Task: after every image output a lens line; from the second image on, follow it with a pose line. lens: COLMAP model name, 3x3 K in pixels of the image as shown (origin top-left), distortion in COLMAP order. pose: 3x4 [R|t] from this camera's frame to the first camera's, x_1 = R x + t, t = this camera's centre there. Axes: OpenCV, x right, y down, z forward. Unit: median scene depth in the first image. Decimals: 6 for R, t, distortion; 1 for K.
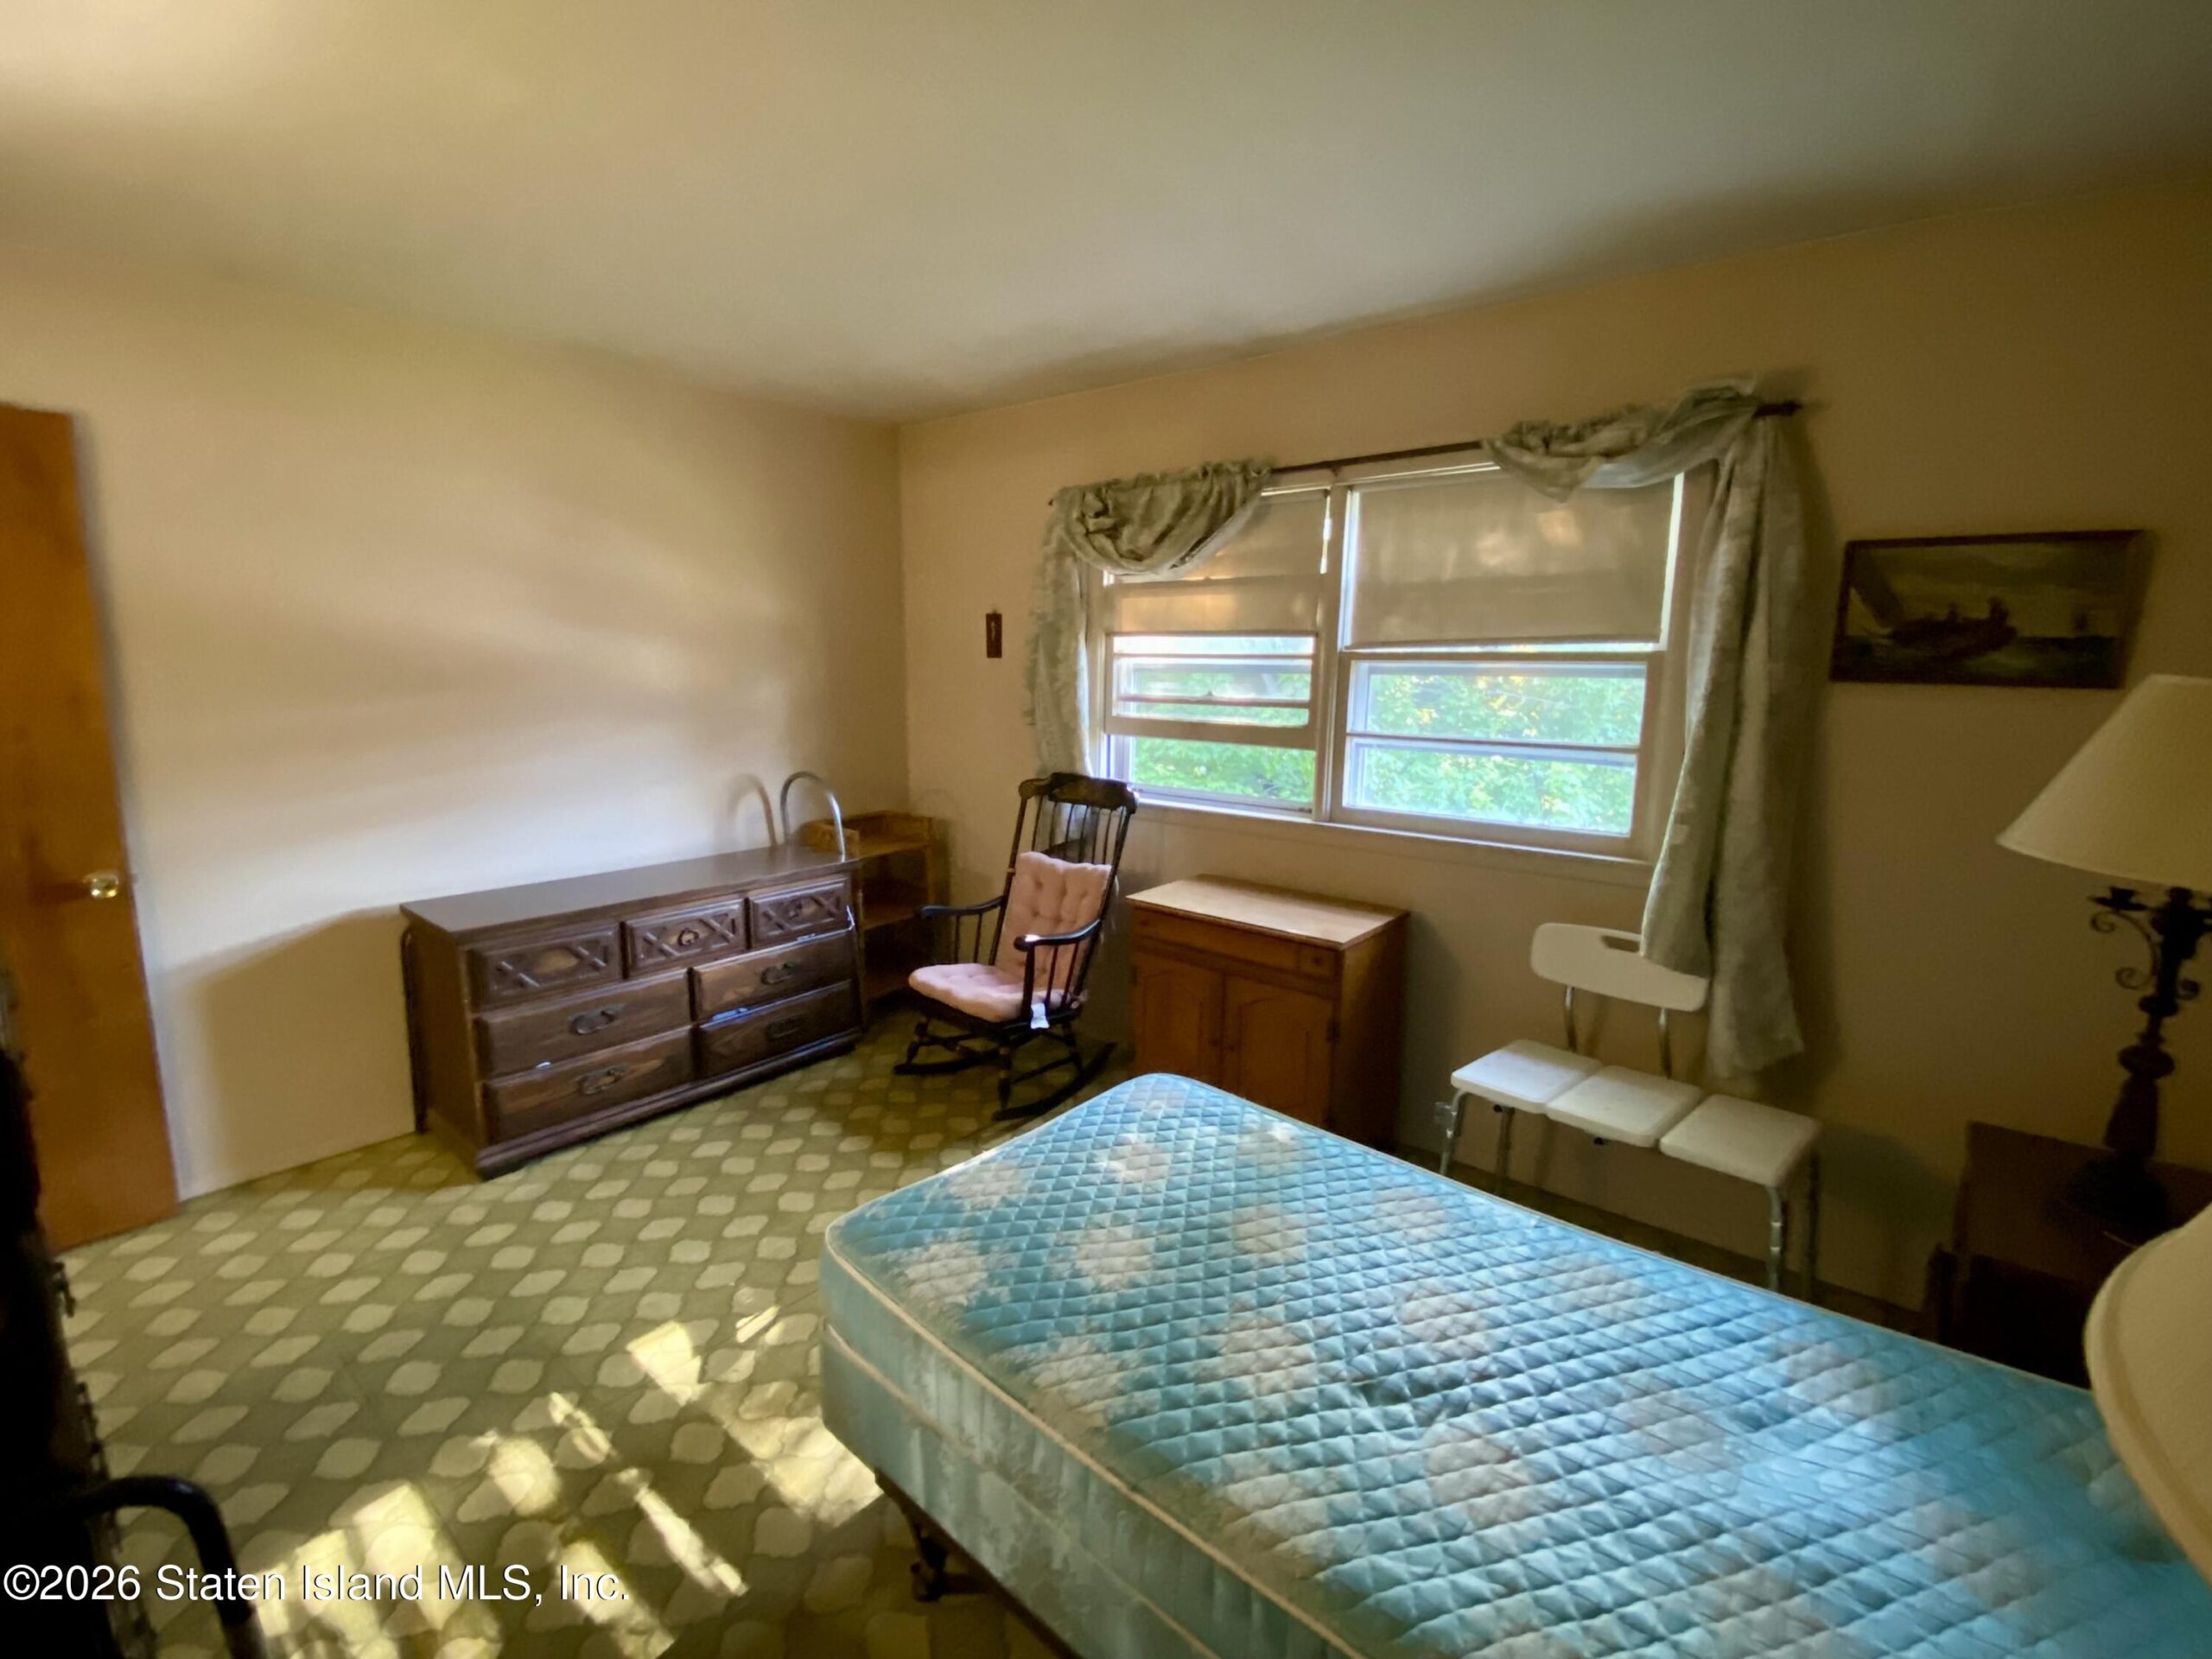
lens RADIAL K [[987.0, 0, 1100.8], [0, 987.0, 822.7], [0, 0, 1]] dist [0.003558, -0.000729]
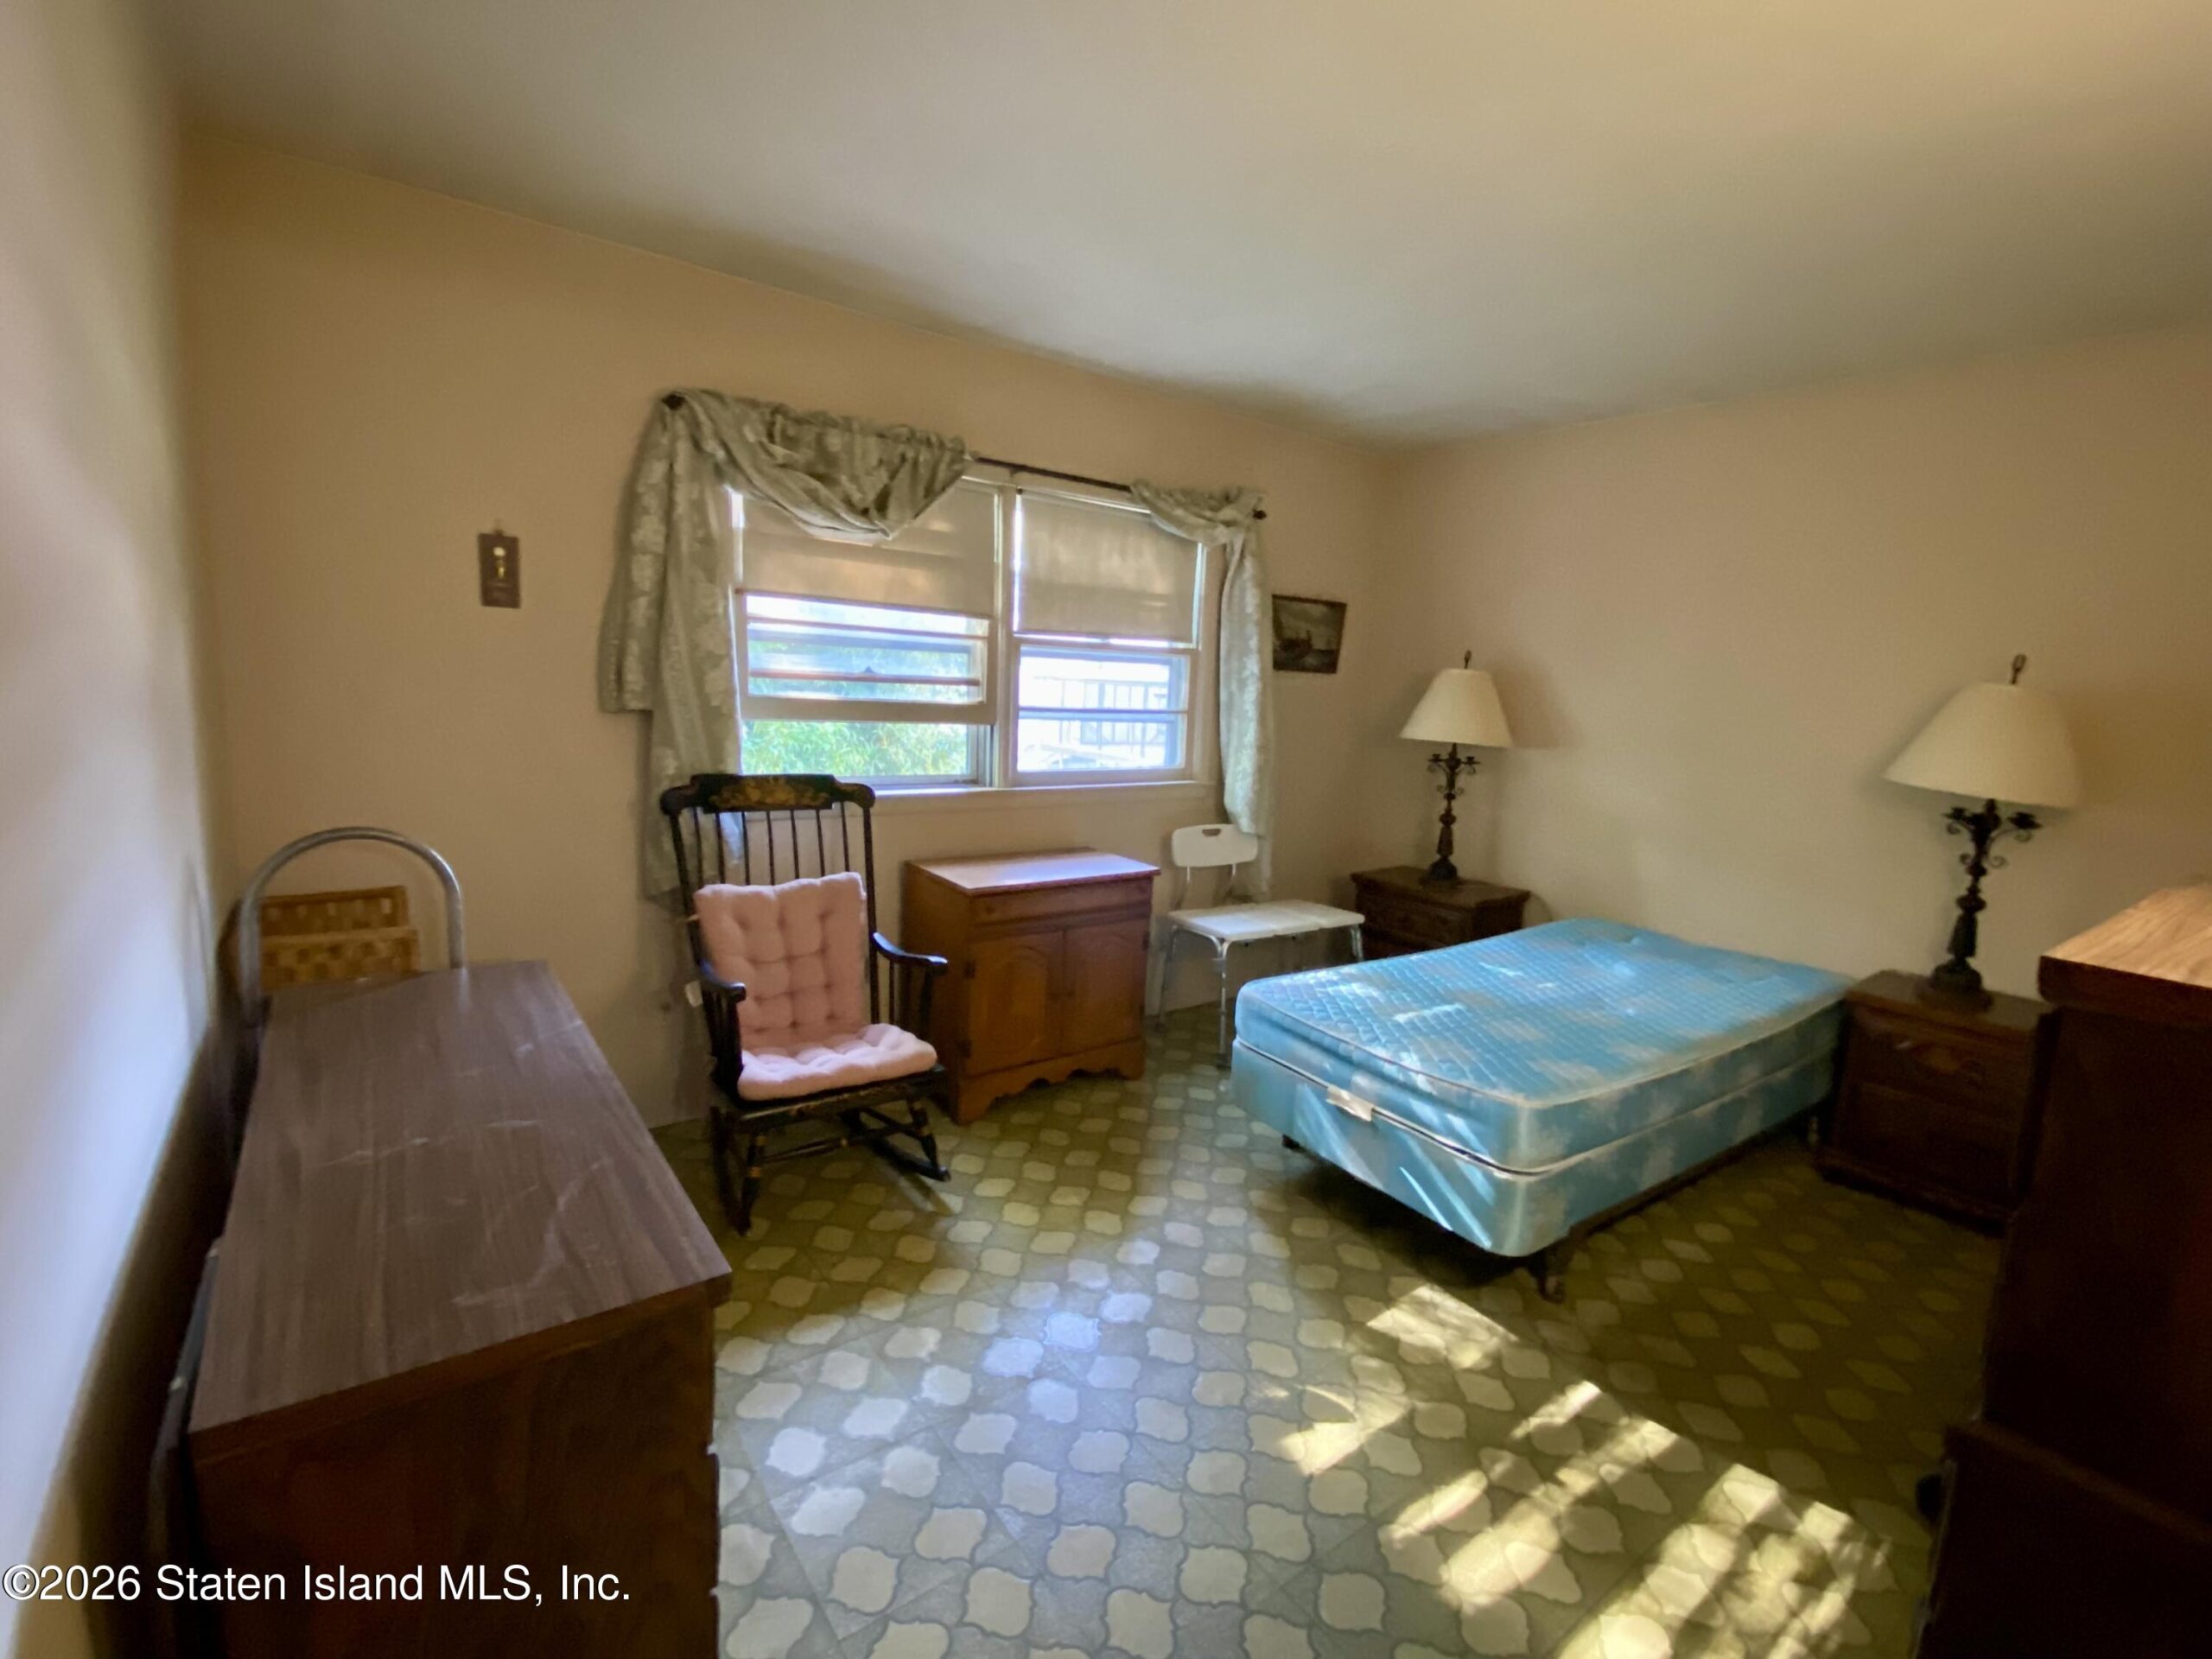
lens RADIAL K [[987.0, 0, 1113.4], [0, 987.0, 824.4], [0, 0, 1]] dist [0.003558, -0.000729]
pose [[0.213269, -0.148036, 0.965713, -0.860393], [0.110875, 0.985735, 0.126620, -0.090307], [-0.970682, 0.080069, 0.226641, 0.652918]]
